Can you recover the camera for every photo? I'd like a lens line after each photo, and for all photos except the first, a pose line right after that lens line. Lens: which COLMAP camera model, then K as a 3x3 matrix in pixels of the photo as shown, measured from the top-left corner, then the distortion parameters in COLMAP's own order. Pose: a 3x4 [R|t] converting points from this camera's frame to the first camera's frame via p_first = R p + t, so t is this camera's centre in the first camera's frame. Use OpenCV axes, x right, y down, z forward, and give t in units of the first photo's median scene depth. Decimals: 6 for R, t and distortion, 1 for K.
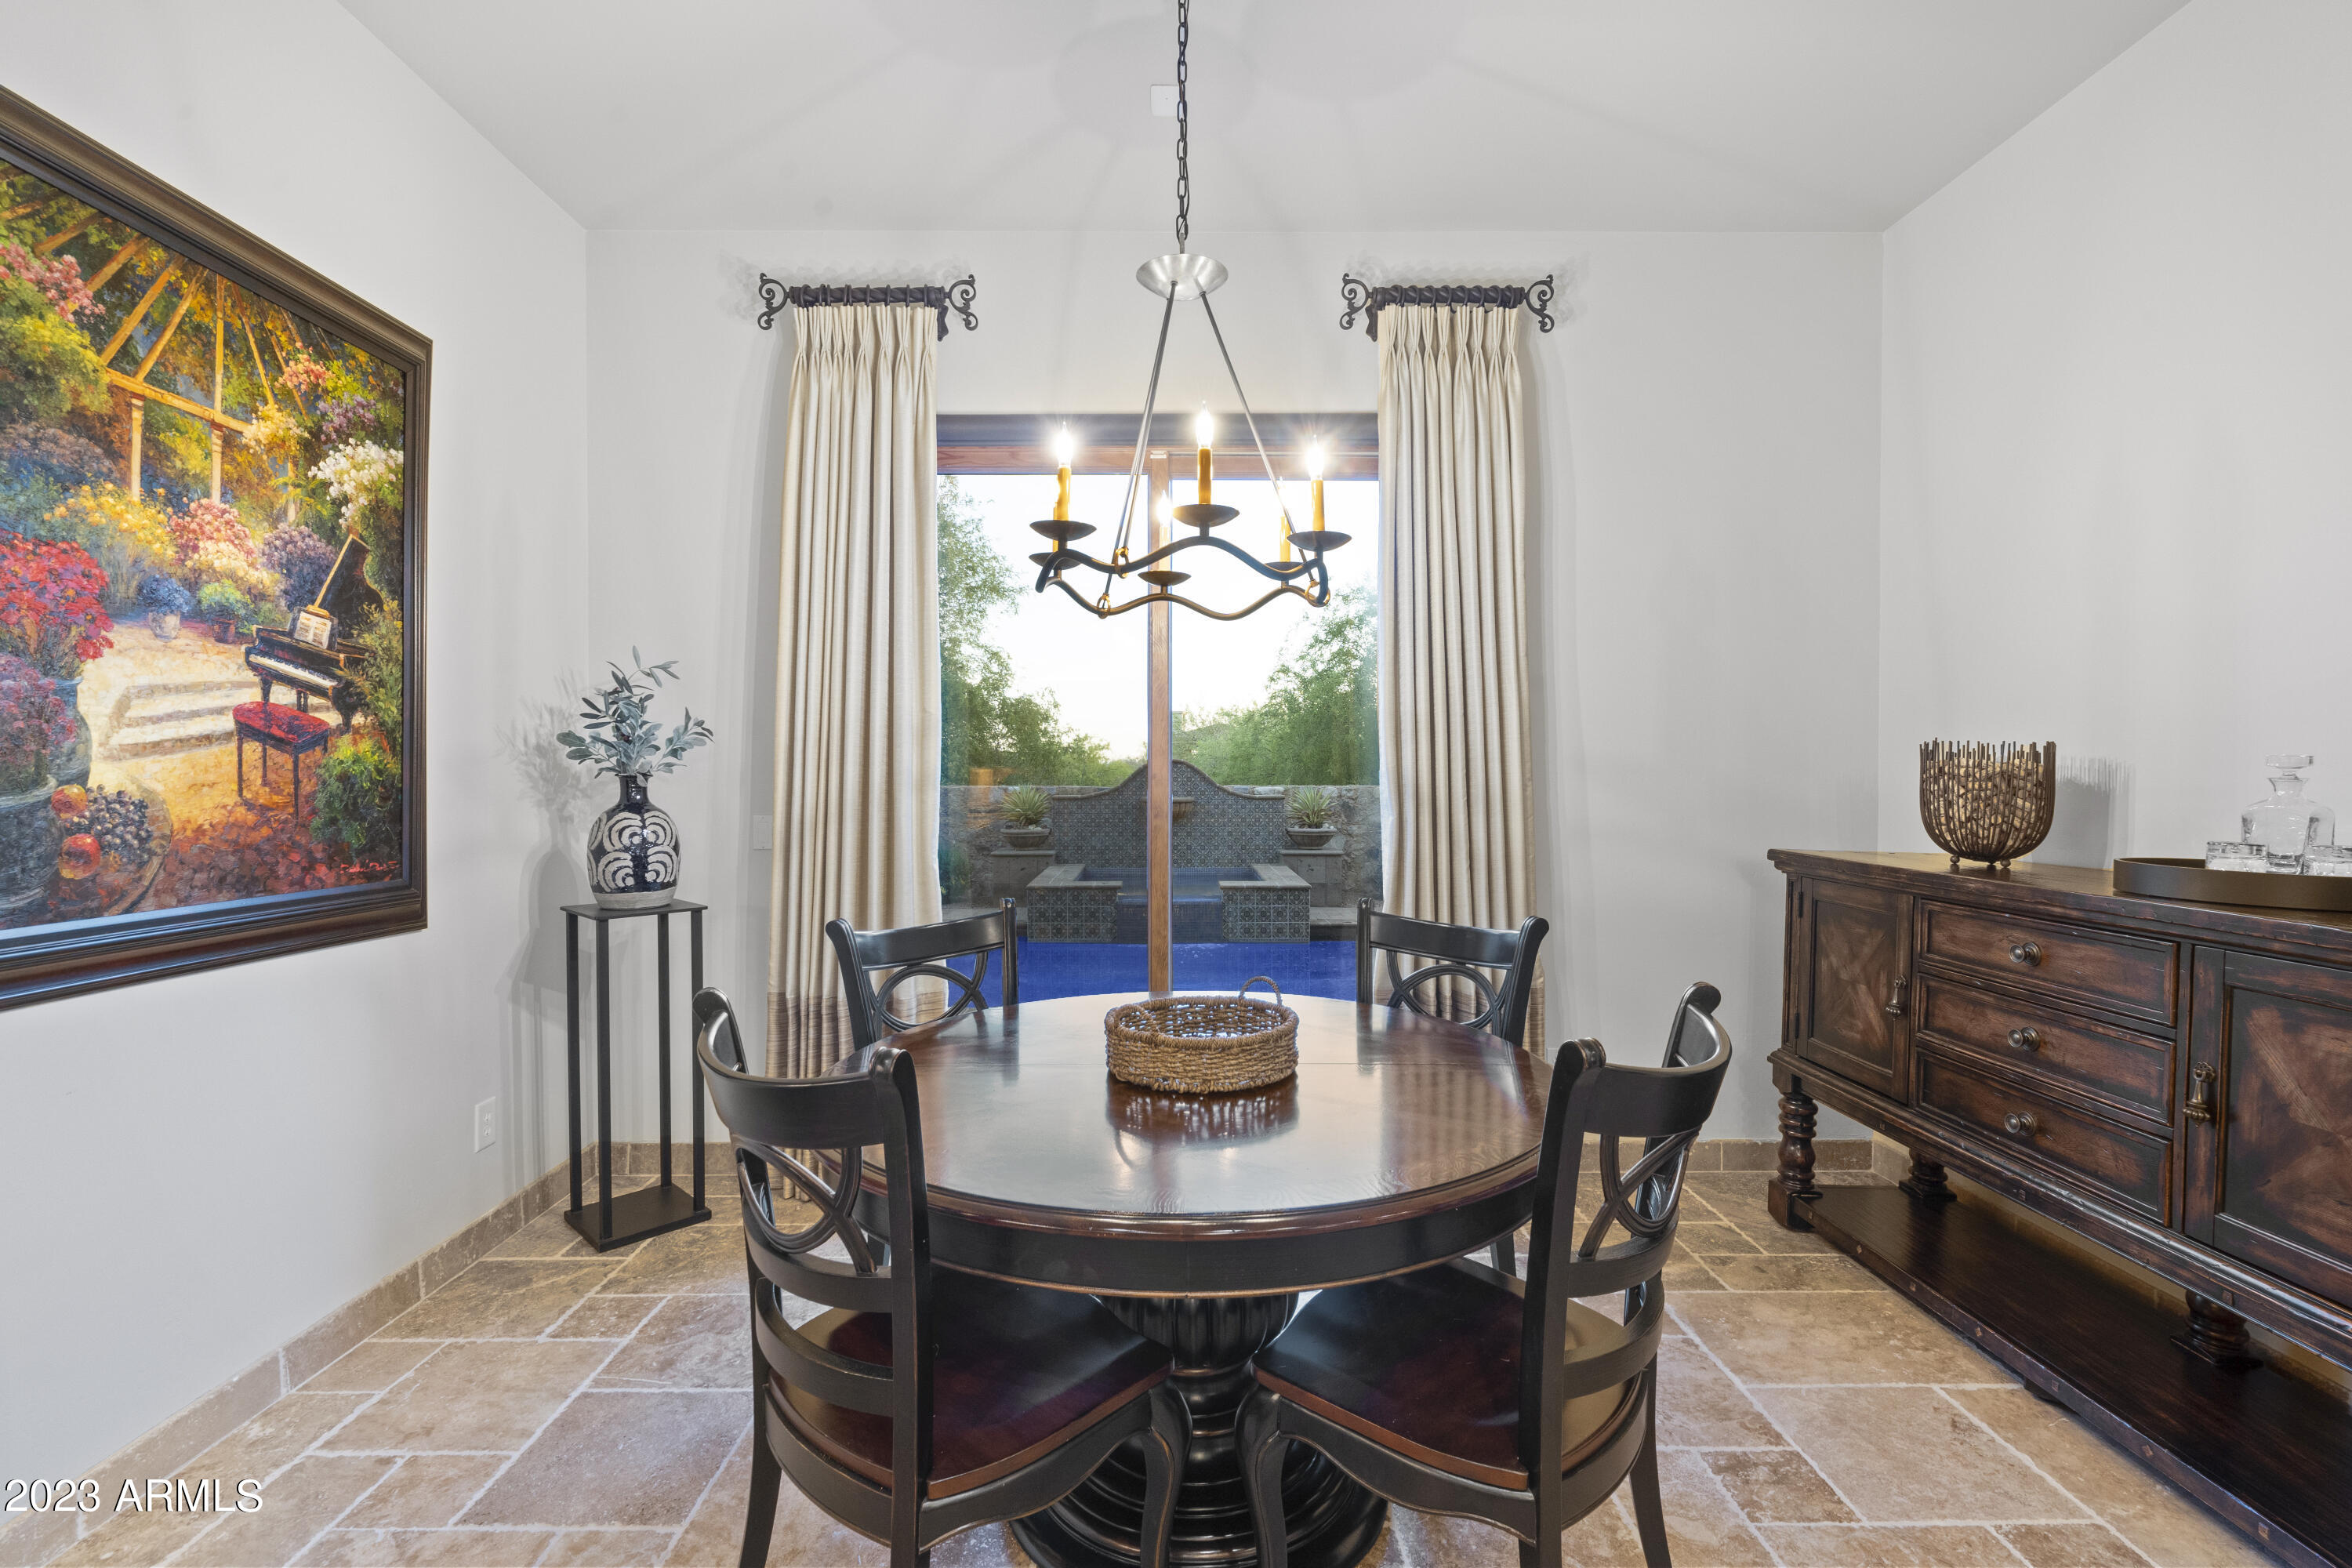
lens RADIAL K [[1099.2, 0, 1176.0], [0, 1099.2, 784.0], [0, 0, 1]] dist [-0.001027, -0.000053]
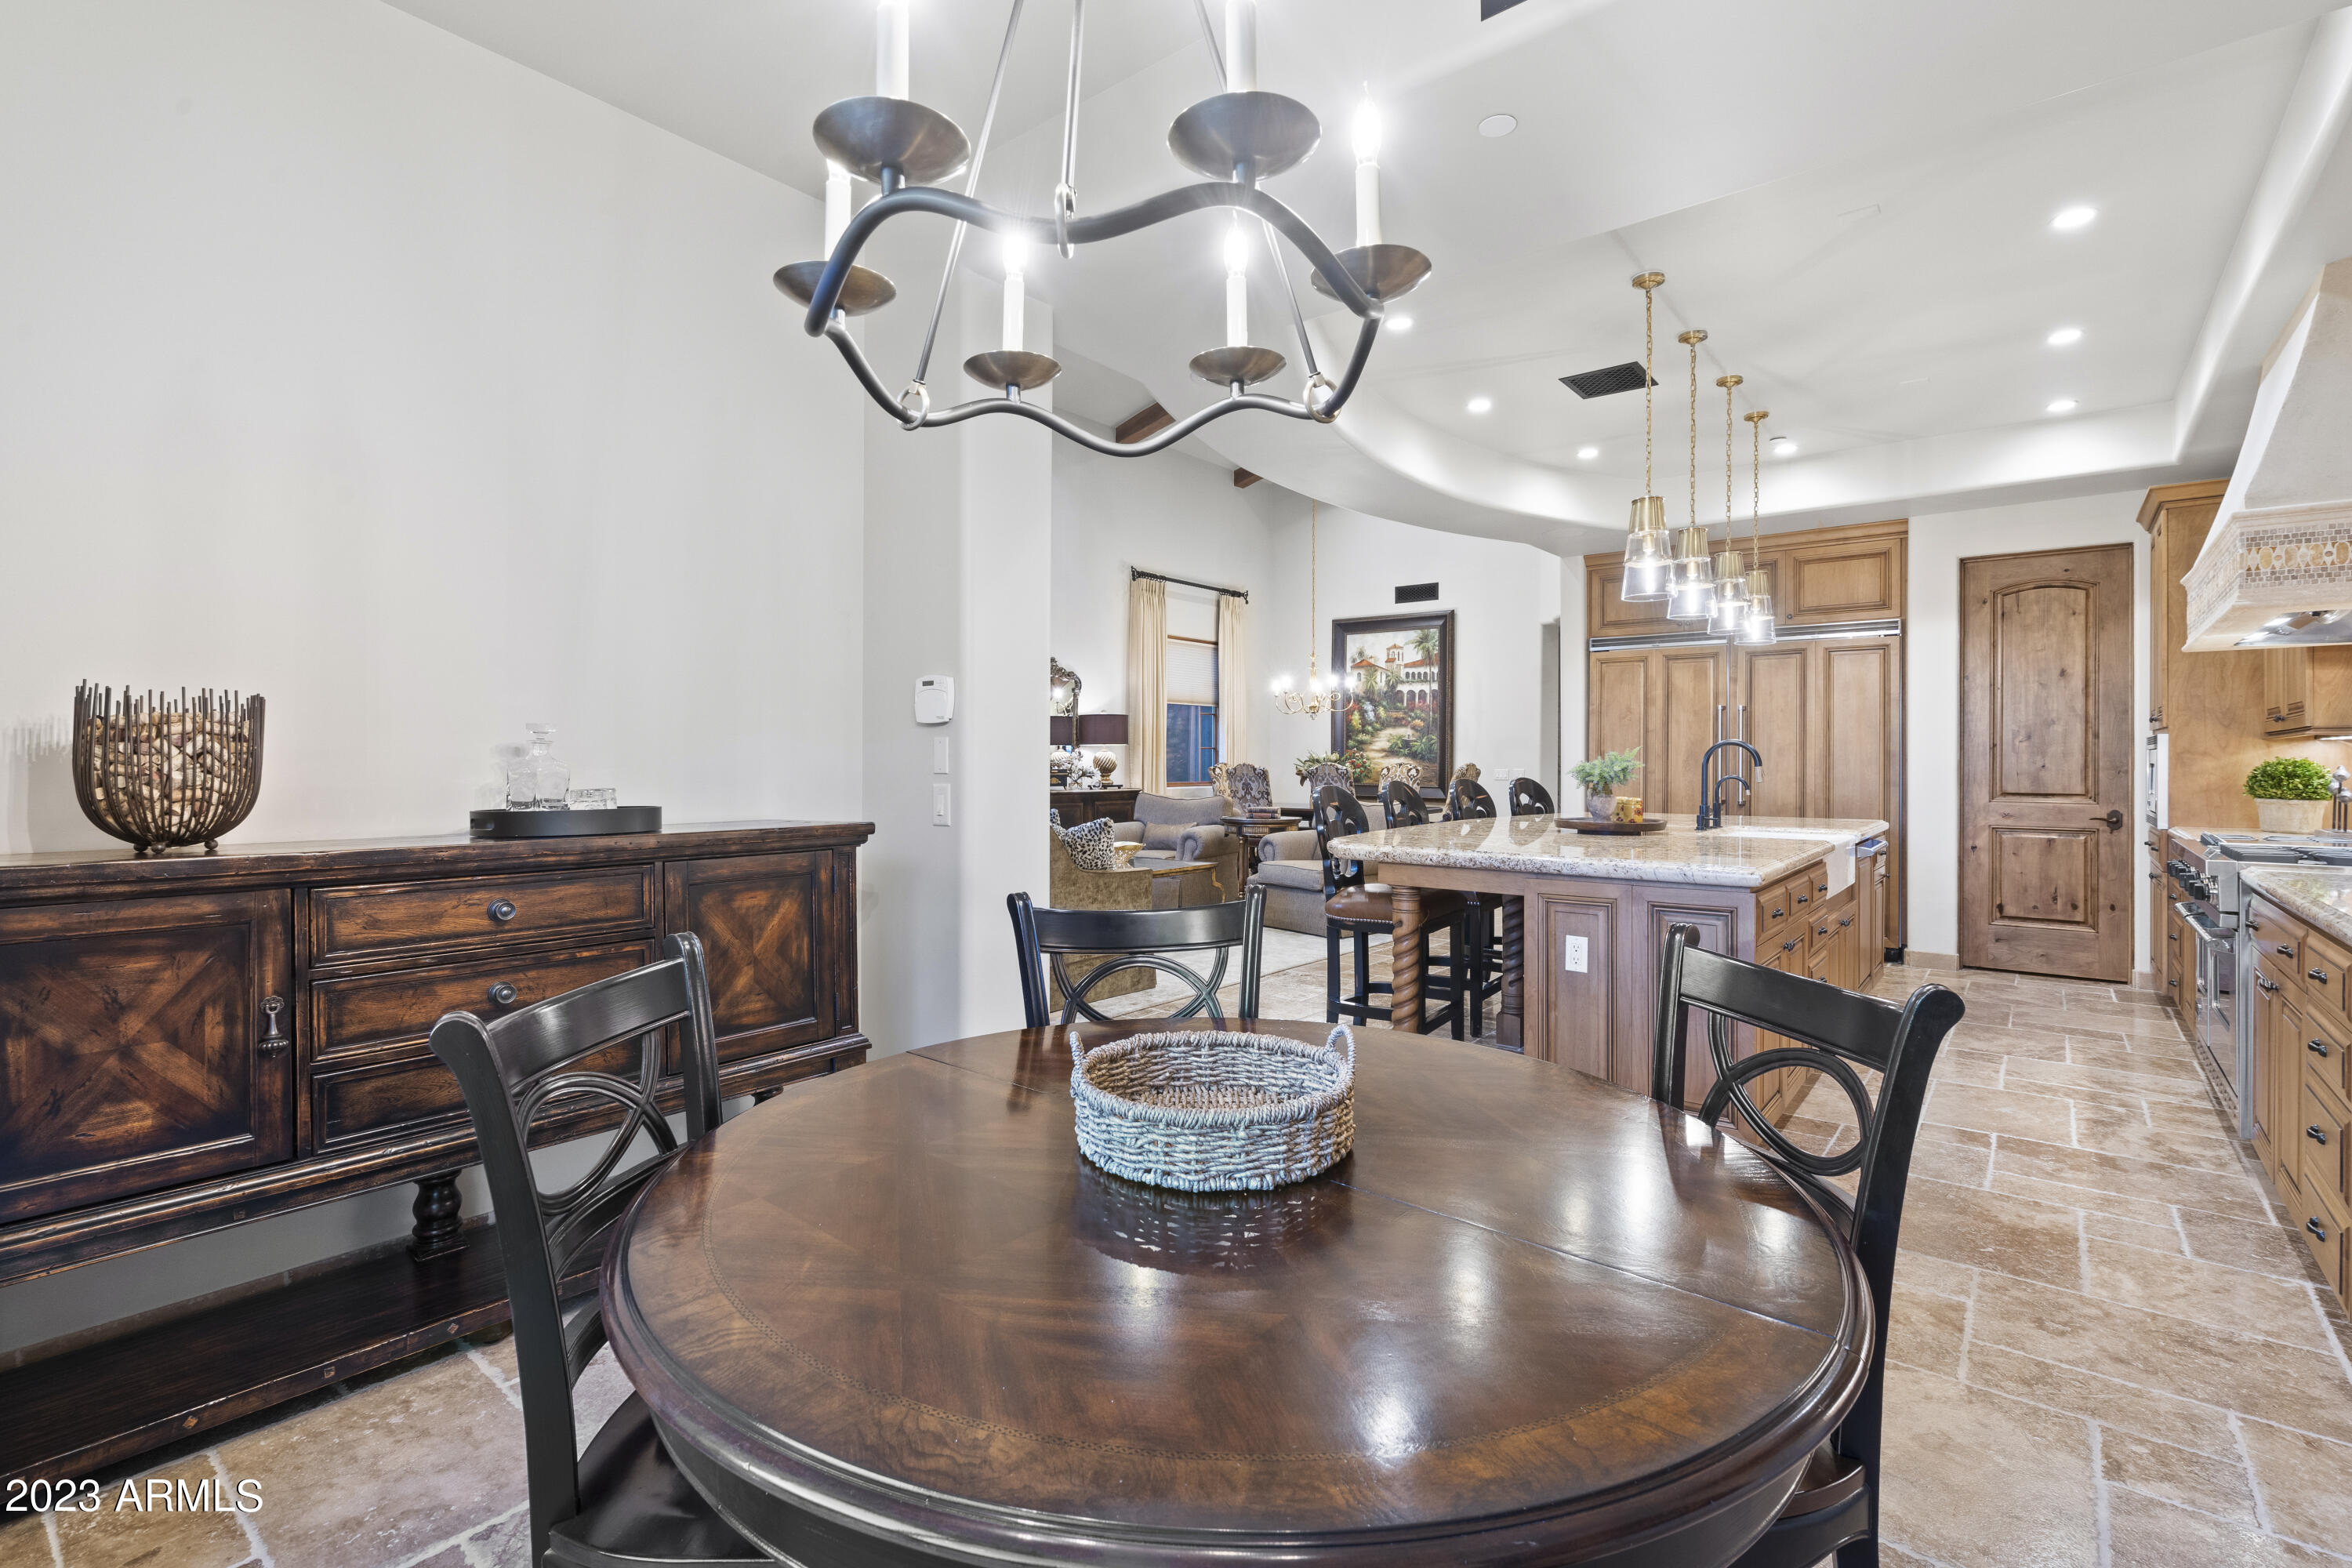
lens RADIAL K [[1099.2, 0, 1176.0], [0, 1099.2, 784.0], [0, 0, 1]] dist [-0.001027, -0.000053]
pose [[-0.788487, -0.011998, 0.614934, -0.369594], [0.007815, 0.999534, 0.029523, 0.012103], [-0.615002, 0.028085, -0.788026, 1.499743]]
